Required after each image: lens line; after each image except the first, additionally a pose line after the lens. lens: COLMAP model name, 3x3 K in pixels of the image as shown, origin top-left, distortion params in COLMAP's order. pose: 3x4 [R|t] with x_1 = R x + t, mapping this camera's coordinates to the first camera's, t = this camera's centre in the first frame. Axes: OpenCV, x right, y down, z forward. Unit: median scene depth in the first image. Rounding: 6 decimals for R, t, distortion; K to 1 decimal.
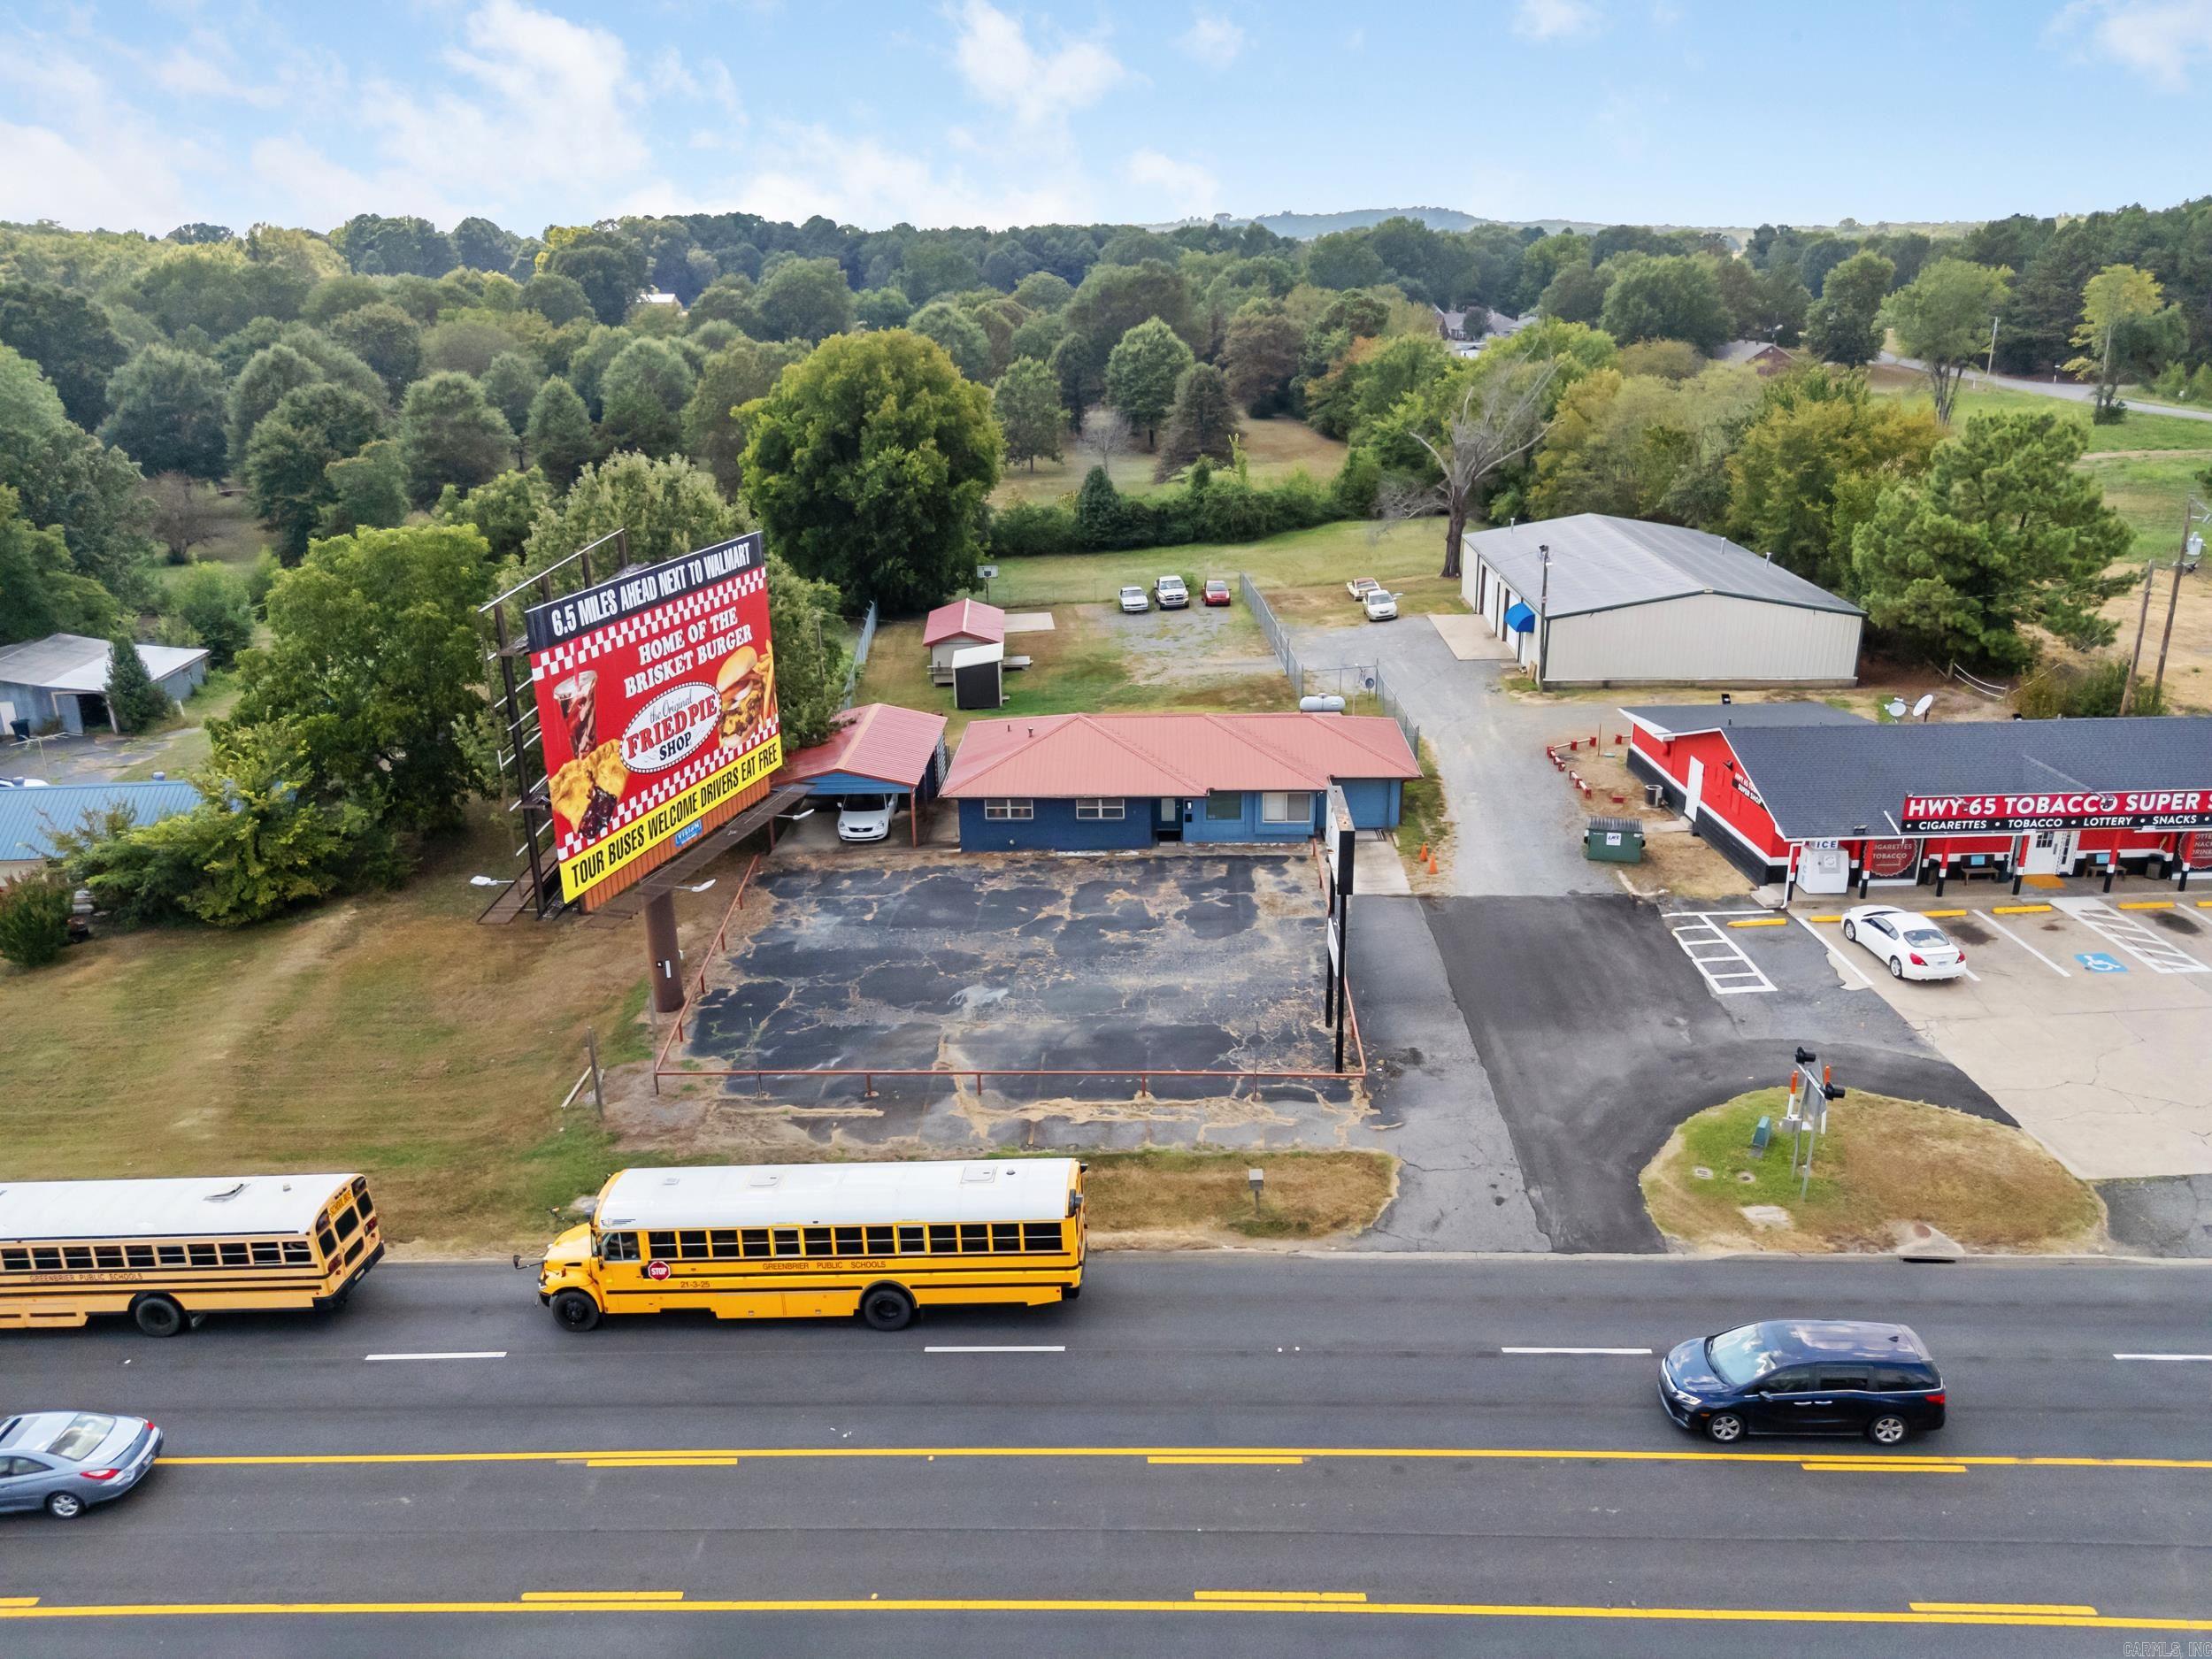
lens RADIAL K [[1653.0, 0, 1140.2], [0, 1653.0, 800.9], [0, 0, 1]] dist [0.074113, -0.077815]
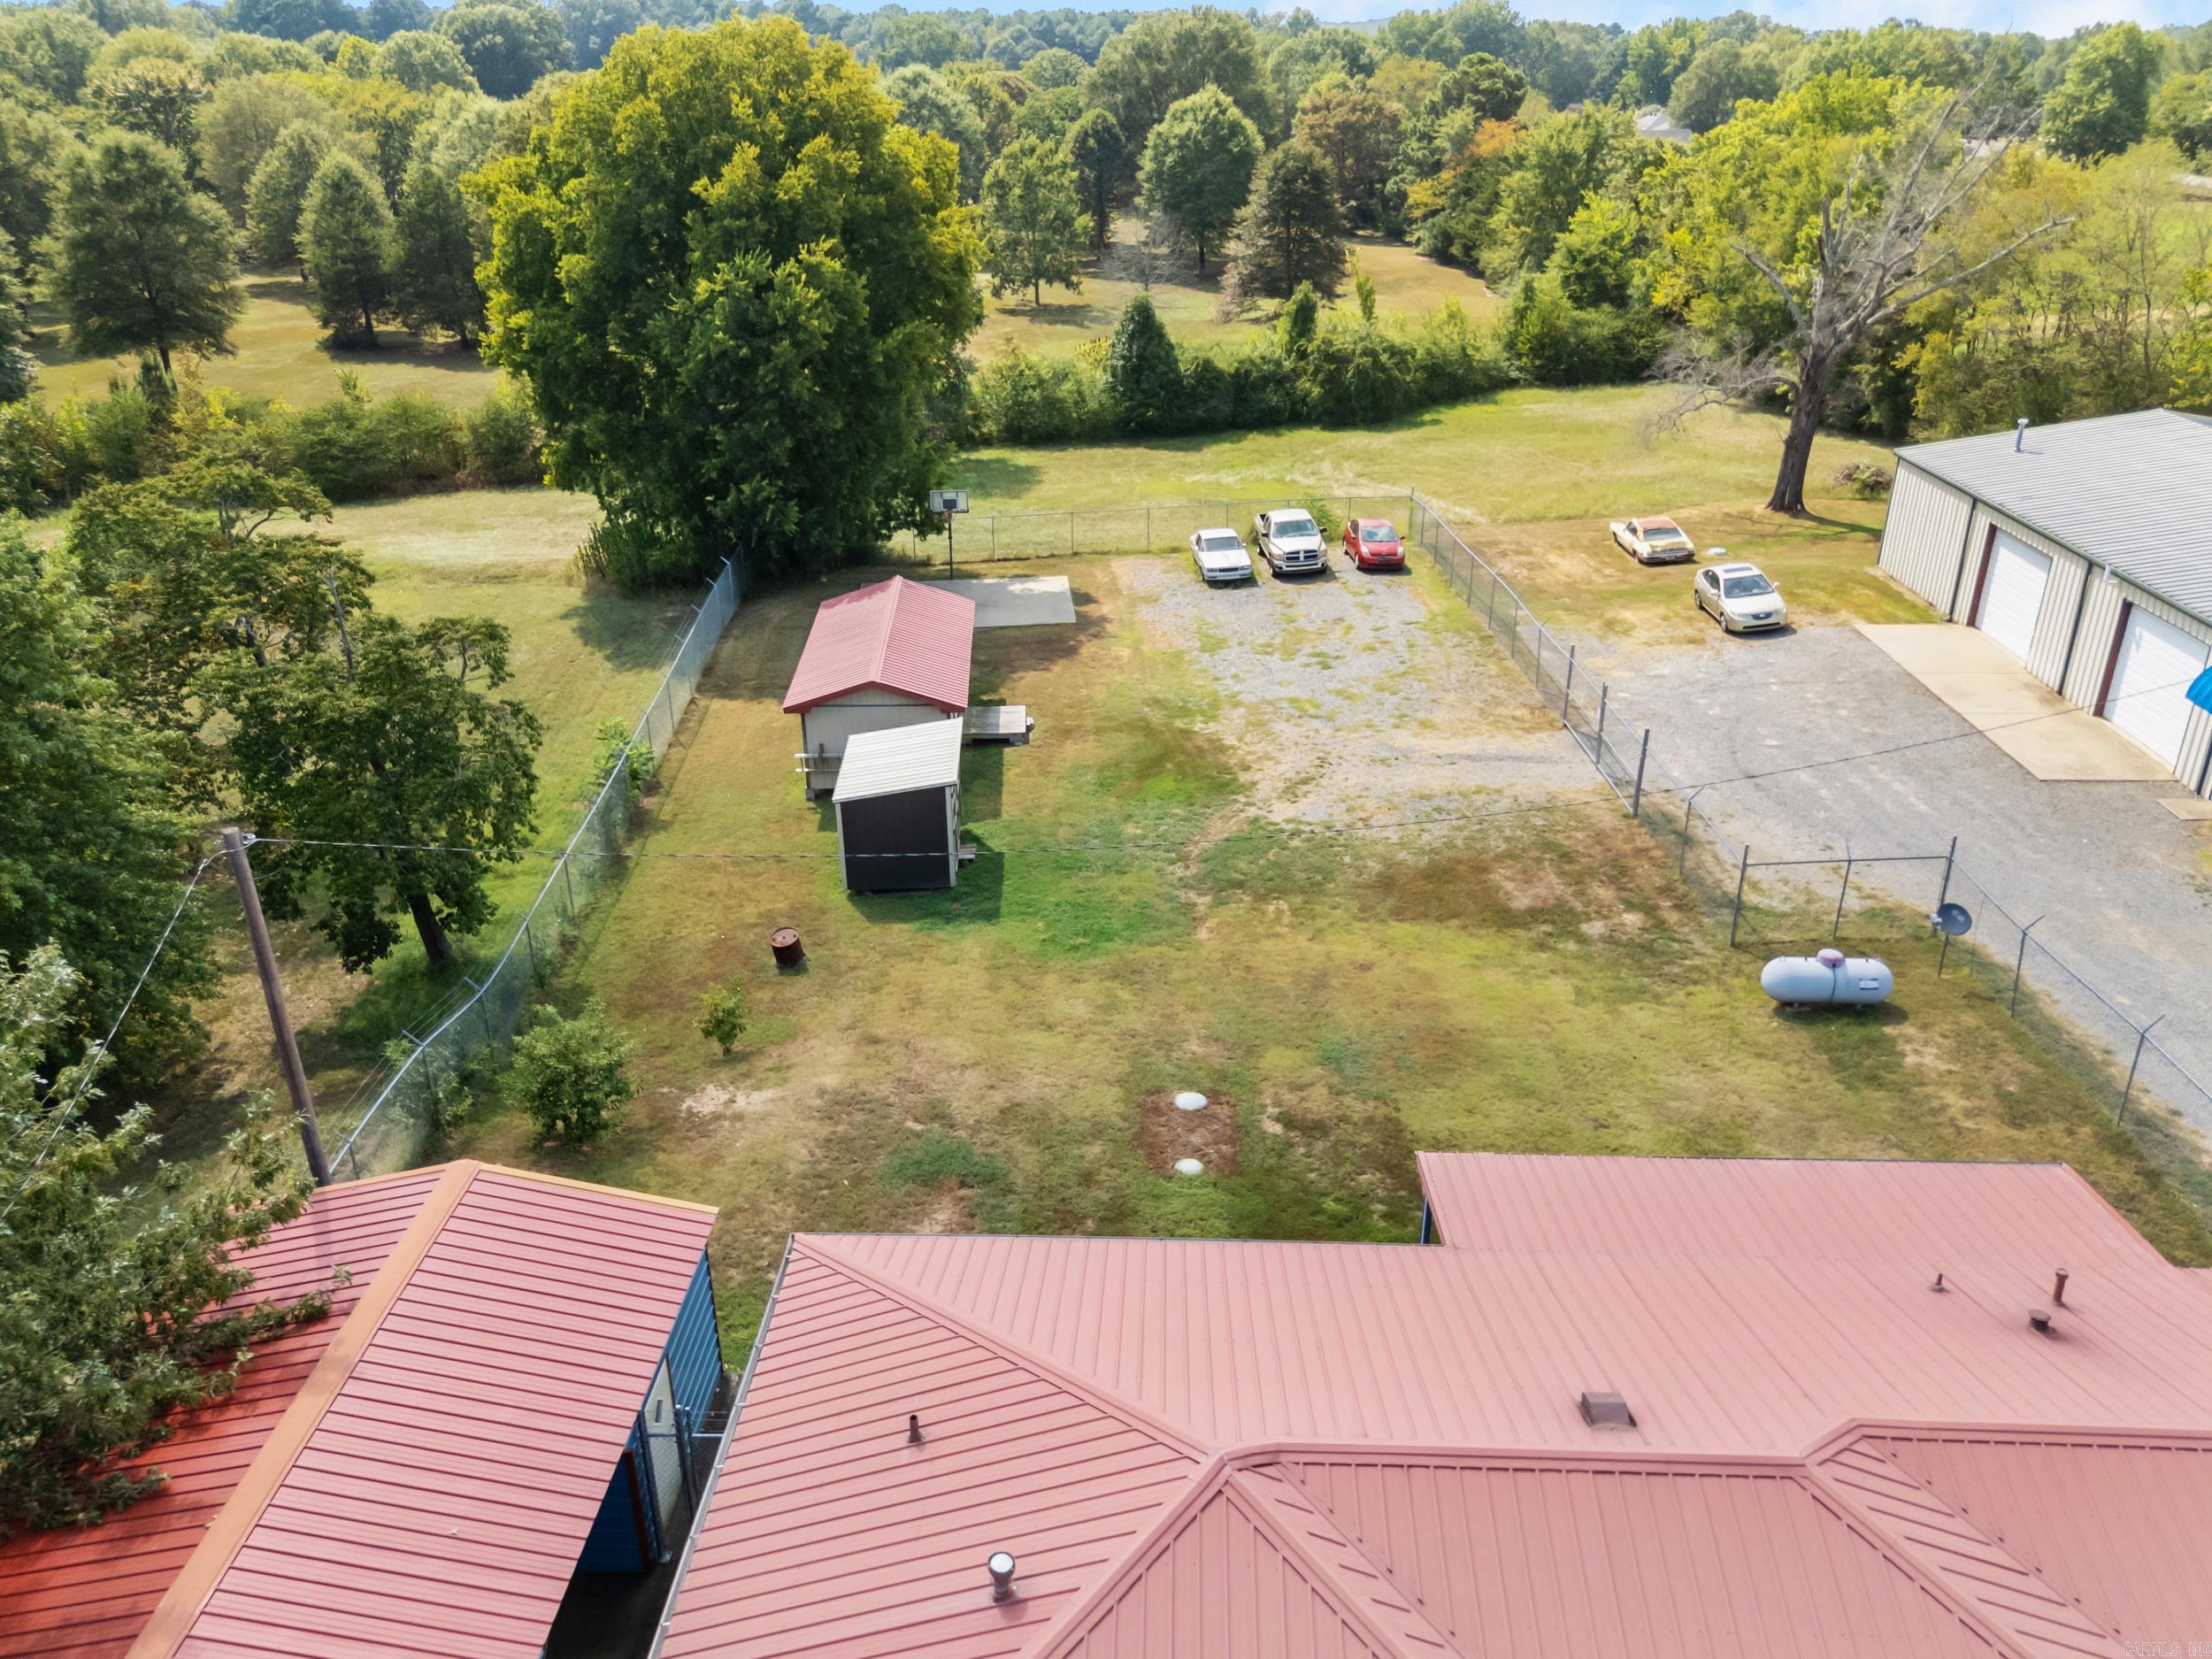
lens RADIAL K [[1653.0, 0, 1132.5], [0, 1653.0, 798.1], [0, 0, 1]] dist [0.074113, -0.077815]
pose [[0.999852, 0.016121, -0.006037, -0.047078], [-0.015486, 0.995495, 0.093540, -0.154440], [0.007518, -0.093433, 0.995597, 0.758372]]
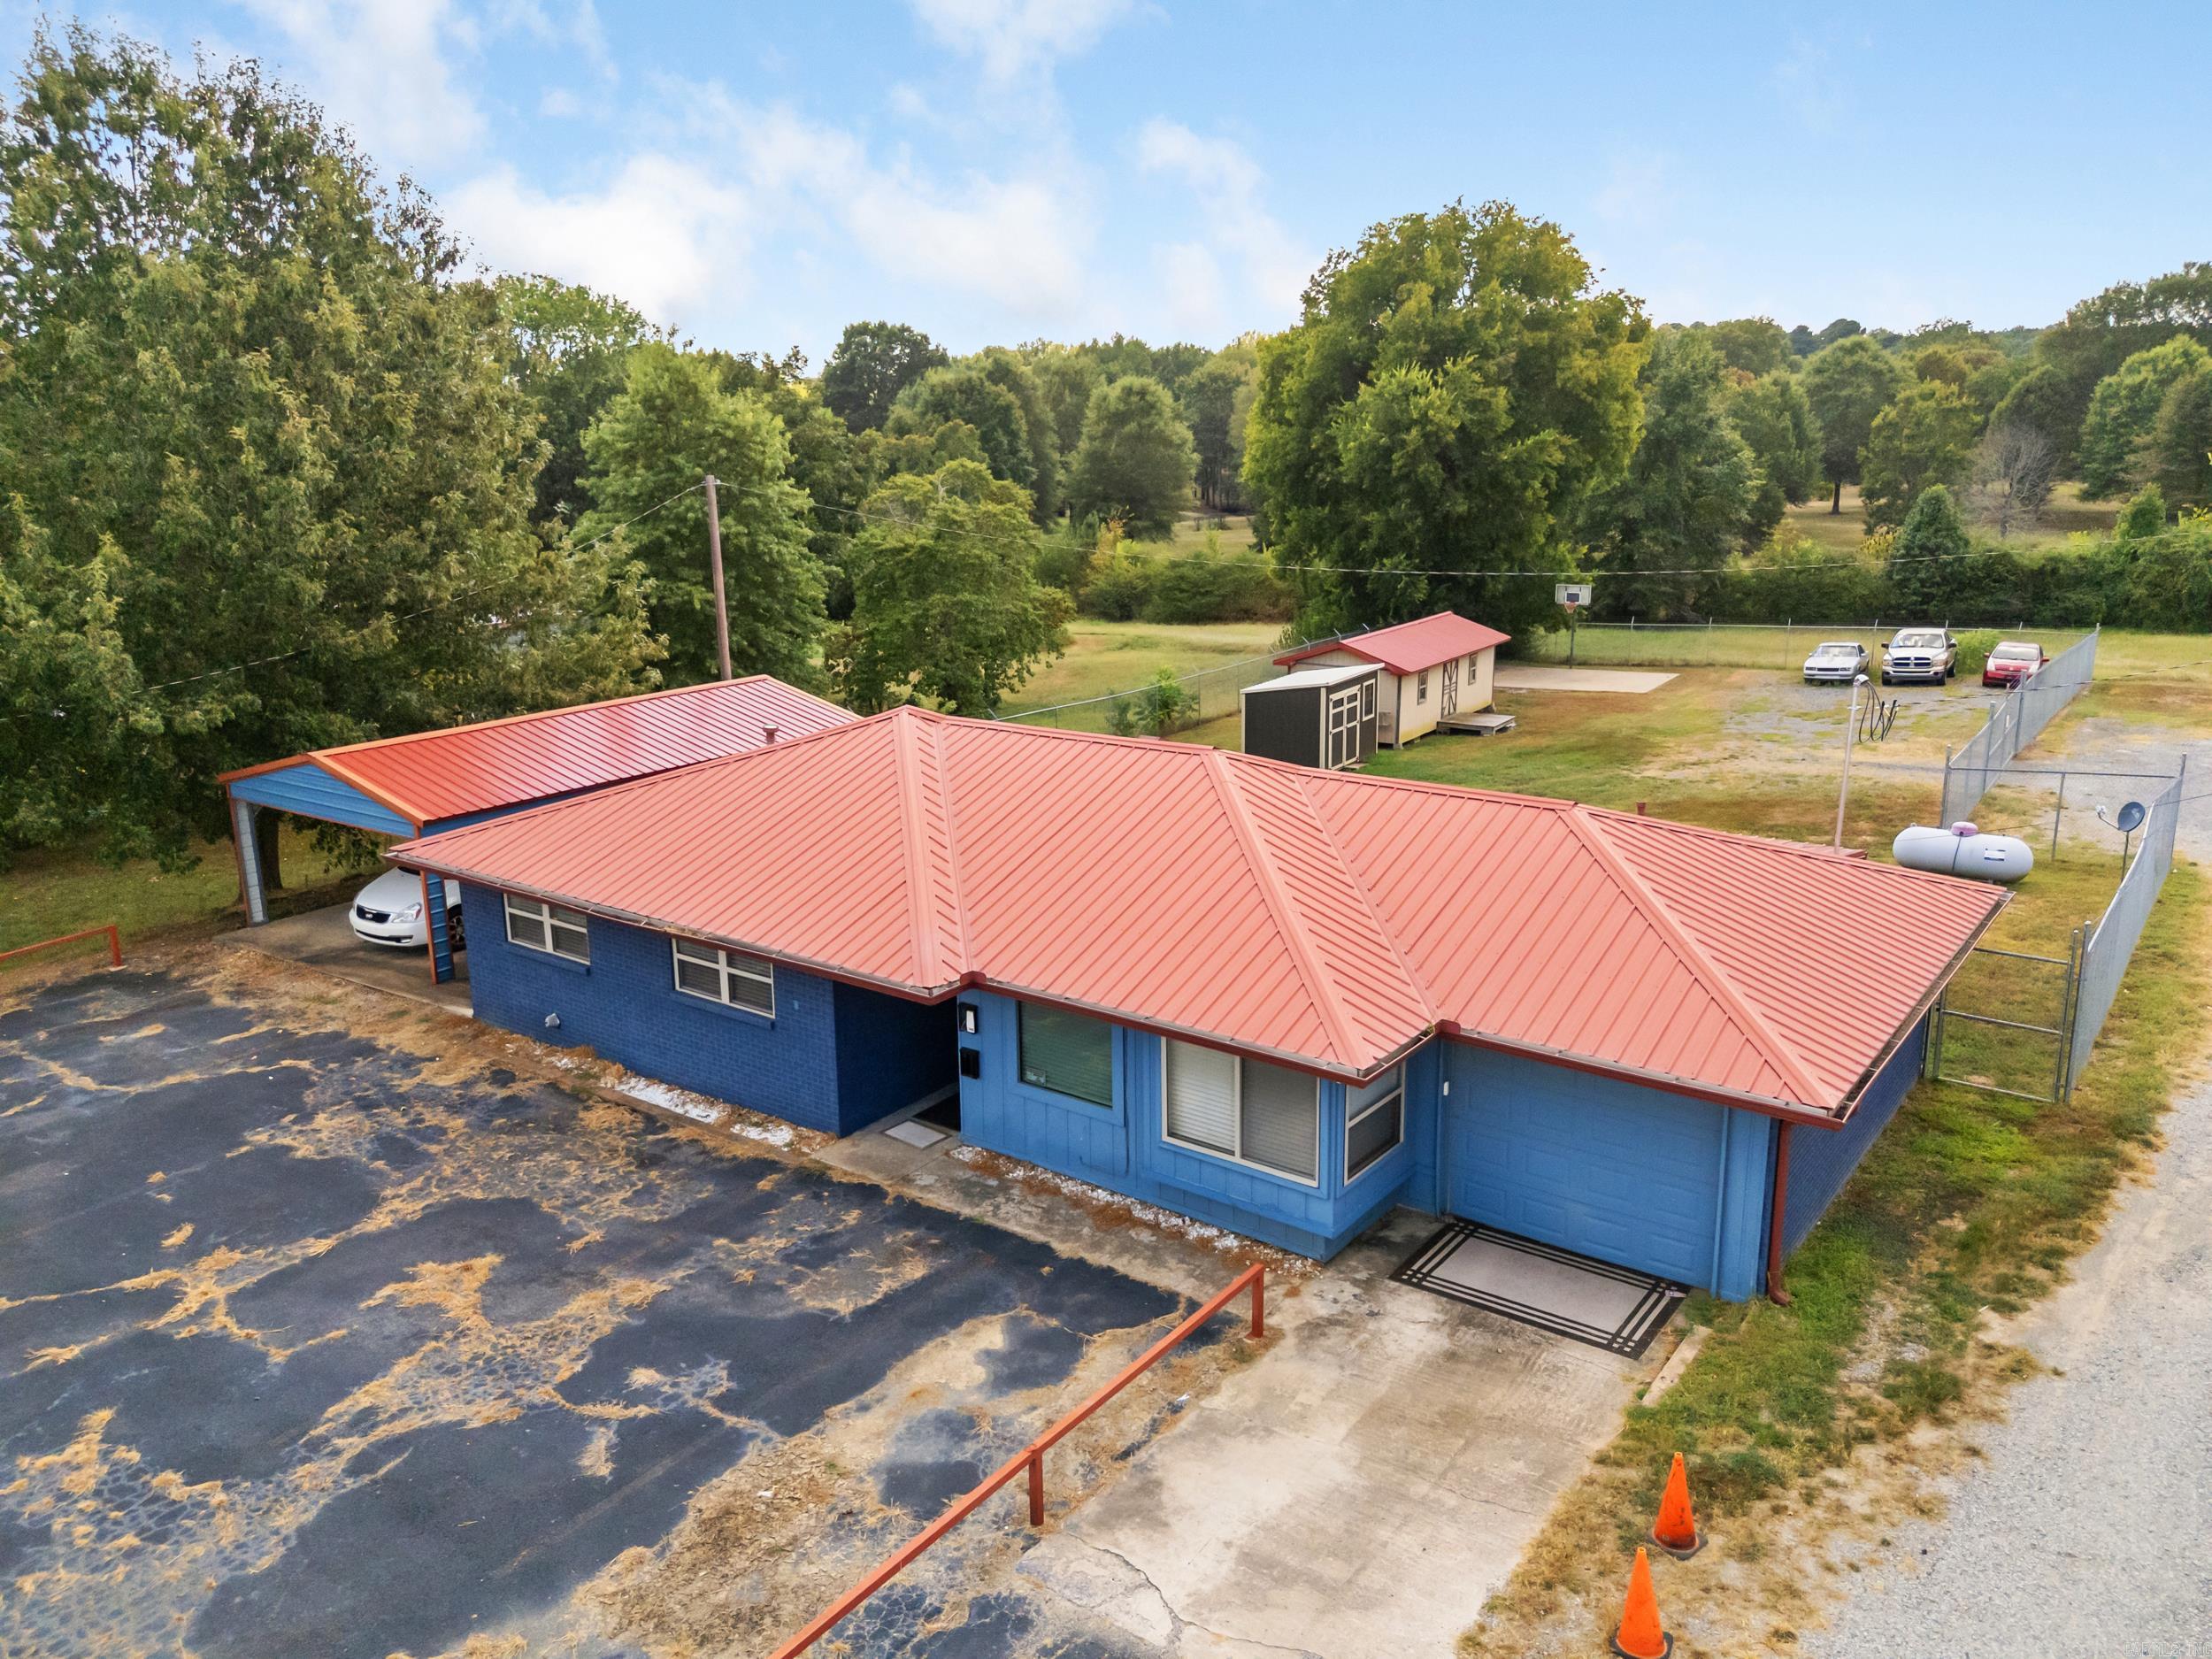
lens RADIAL K [[1653.0, 0, 1117.3], [0, 1653.0, 795.4], [0, 0, 1]] dist [0.074113, -0.077815]
pose [[0.815114, 0.131860, -0.564095, 0.196171], [-0.182810, 0.982543, -0.034486, -0.029132], [0.549700, 0.131232, 0.824990, 0.706576]]
